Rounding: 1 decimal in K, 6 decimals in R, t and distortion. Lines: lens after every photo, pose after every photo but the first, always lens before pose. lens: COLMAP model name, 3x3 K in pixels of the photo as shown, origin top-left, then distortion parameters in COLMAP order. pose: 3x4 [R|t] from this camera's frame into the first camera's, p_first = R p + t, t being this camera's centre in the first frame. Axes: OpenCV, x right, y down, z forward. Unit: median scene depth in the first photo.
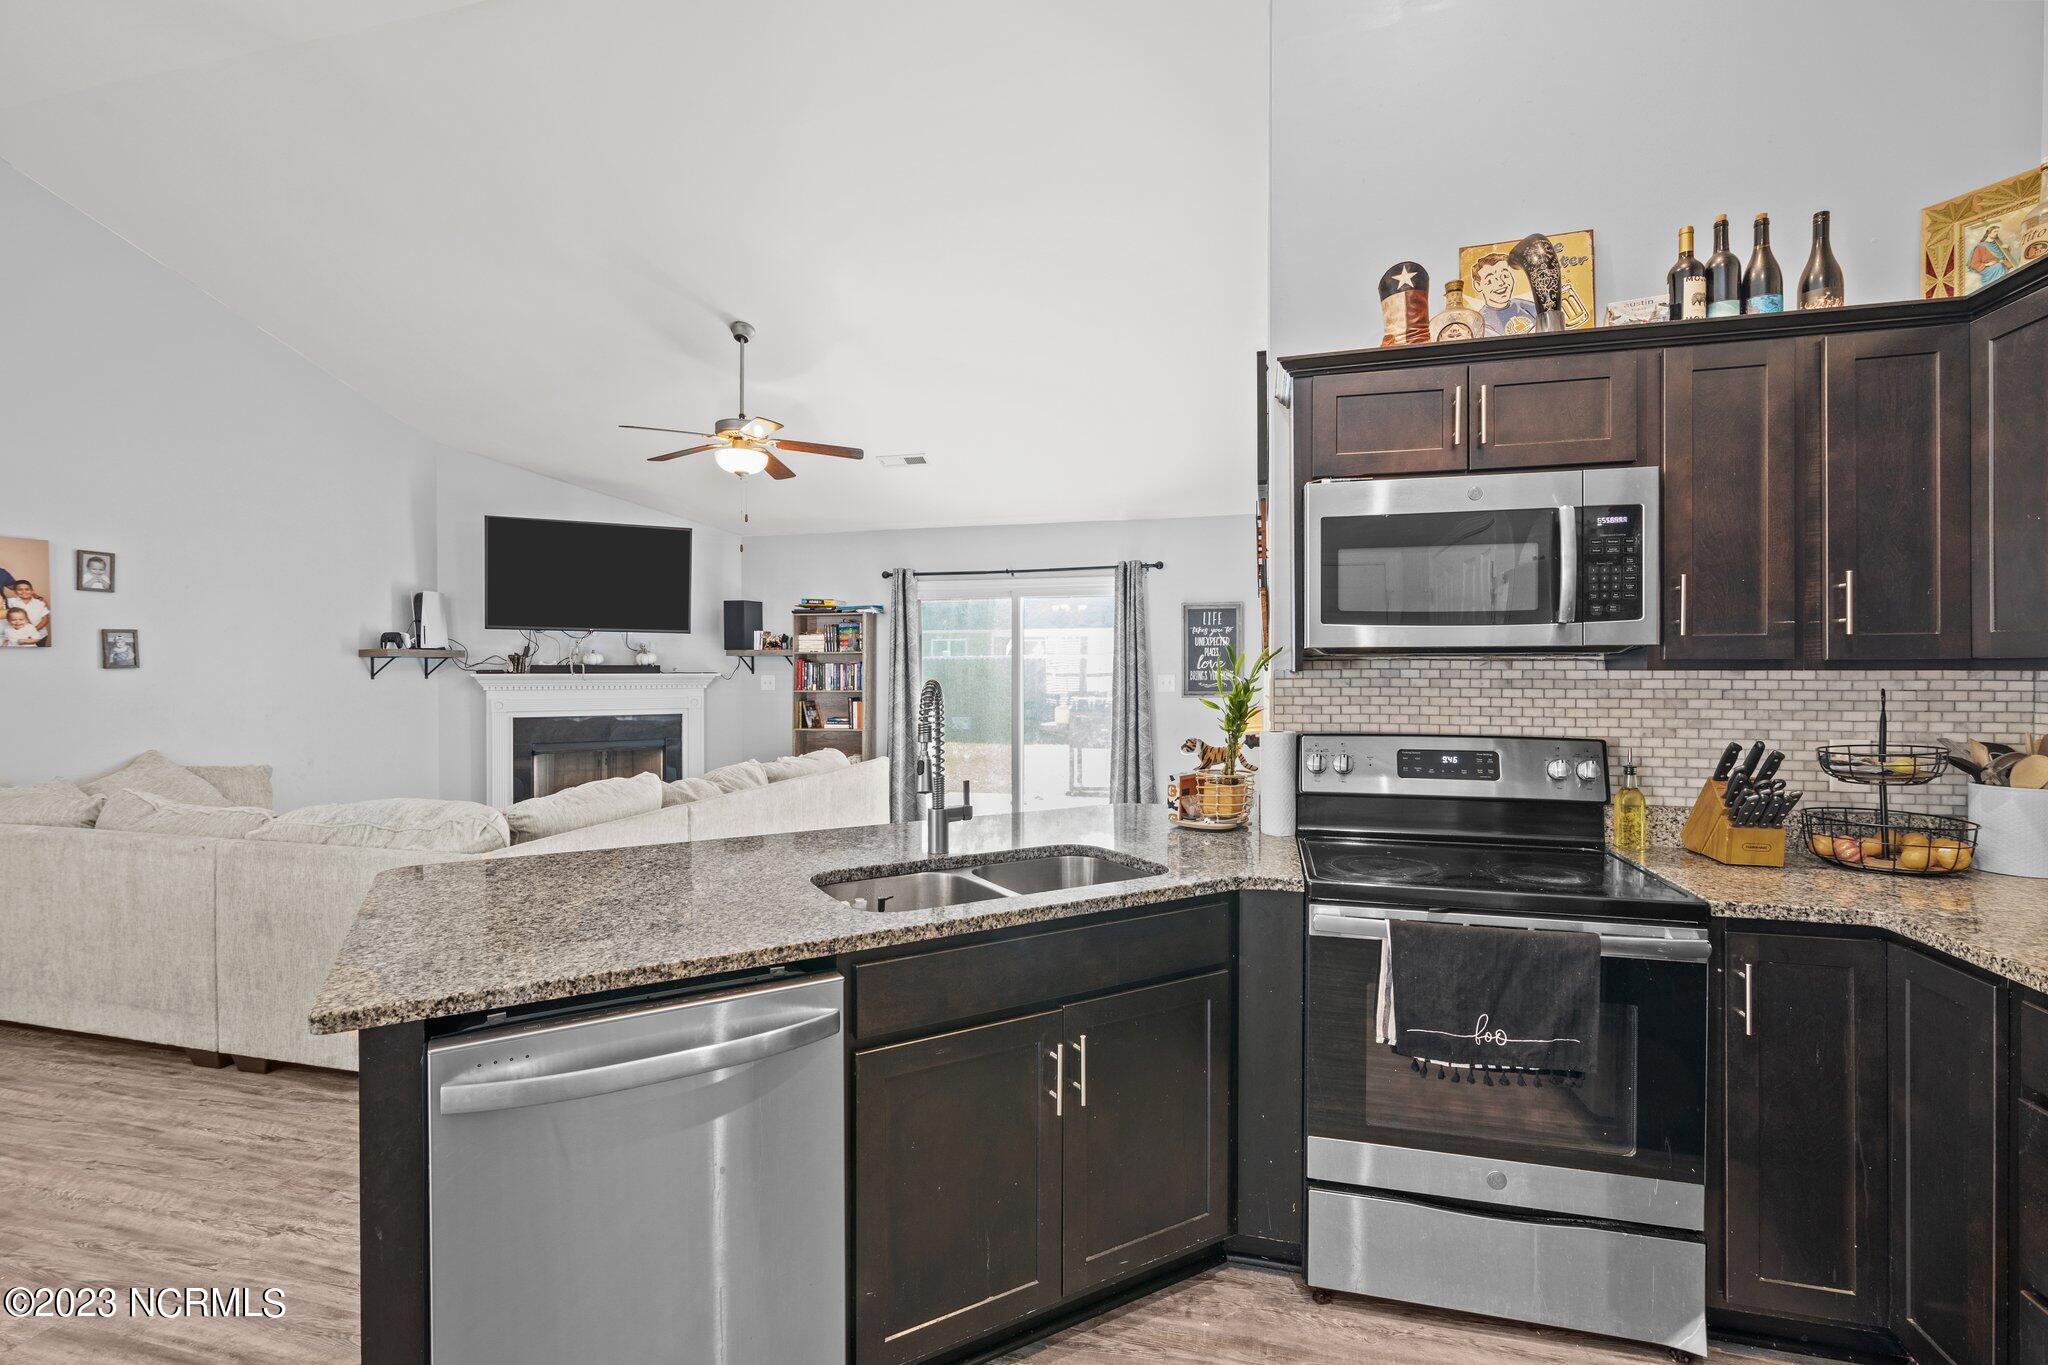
lens RADIAL K [[926.1, 0, 1013.8], [0, 926.1, 678.3], [0, 0, 1]] dist [-0.009552, 0.004733]
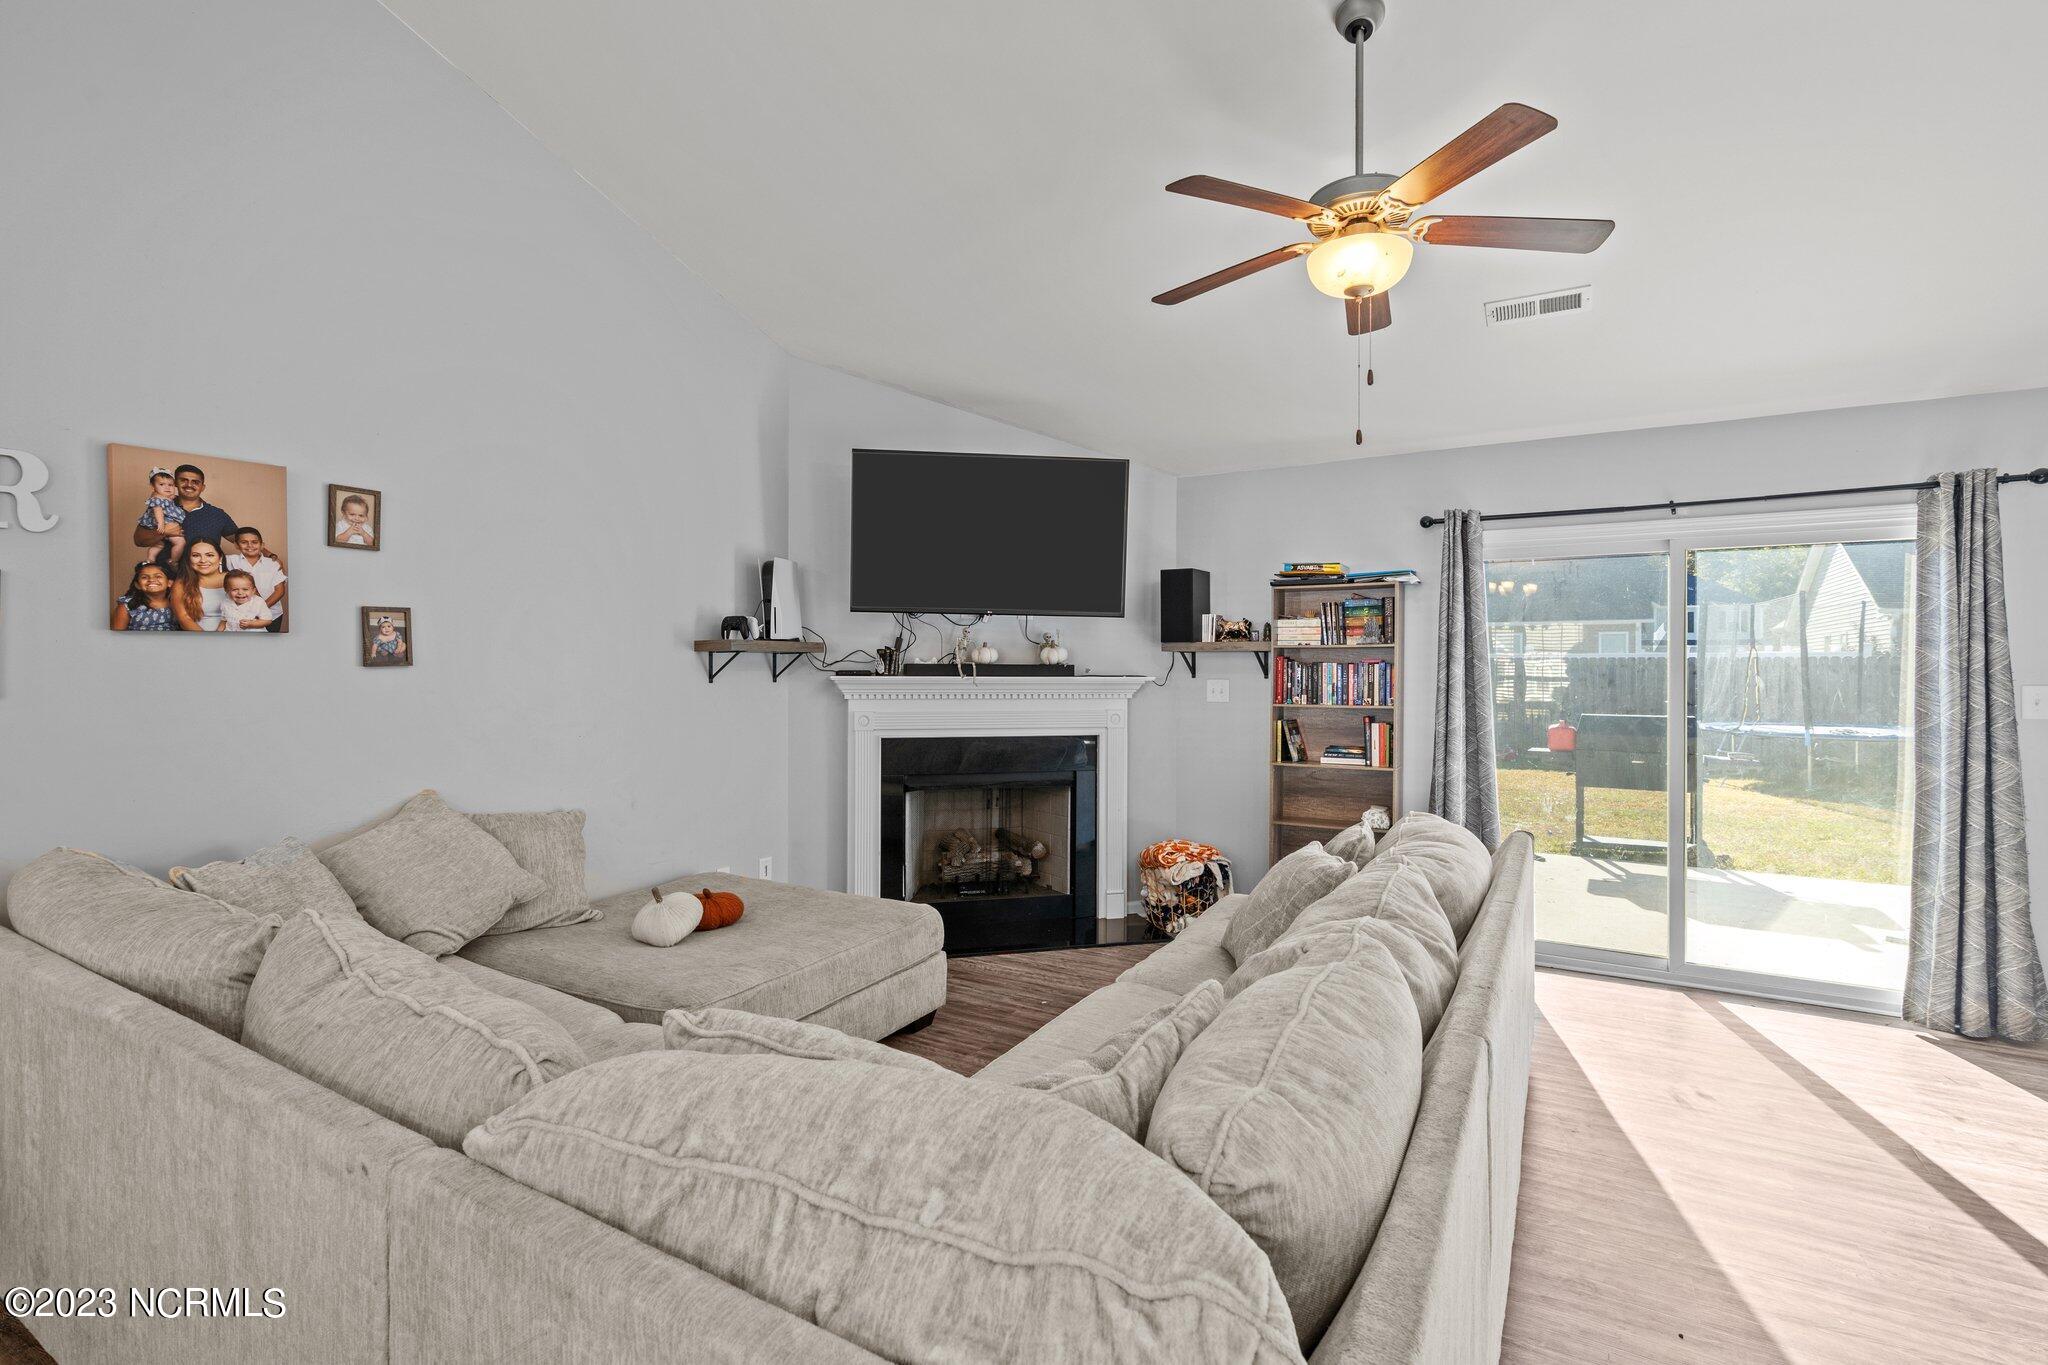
lens RADIAL K [[937.2, 0, 1009.1], [0, 937.2, 674.0], [0, 0, 1]] dist [-0.003422, 0.000299]
pose [[0.962444, 0.006513, -0.271401, -0.257643], [-0.007864, 0.999962, -0.003892, -0.004480], [0.271365, 0.005880, 0.962459, 0.341430]]
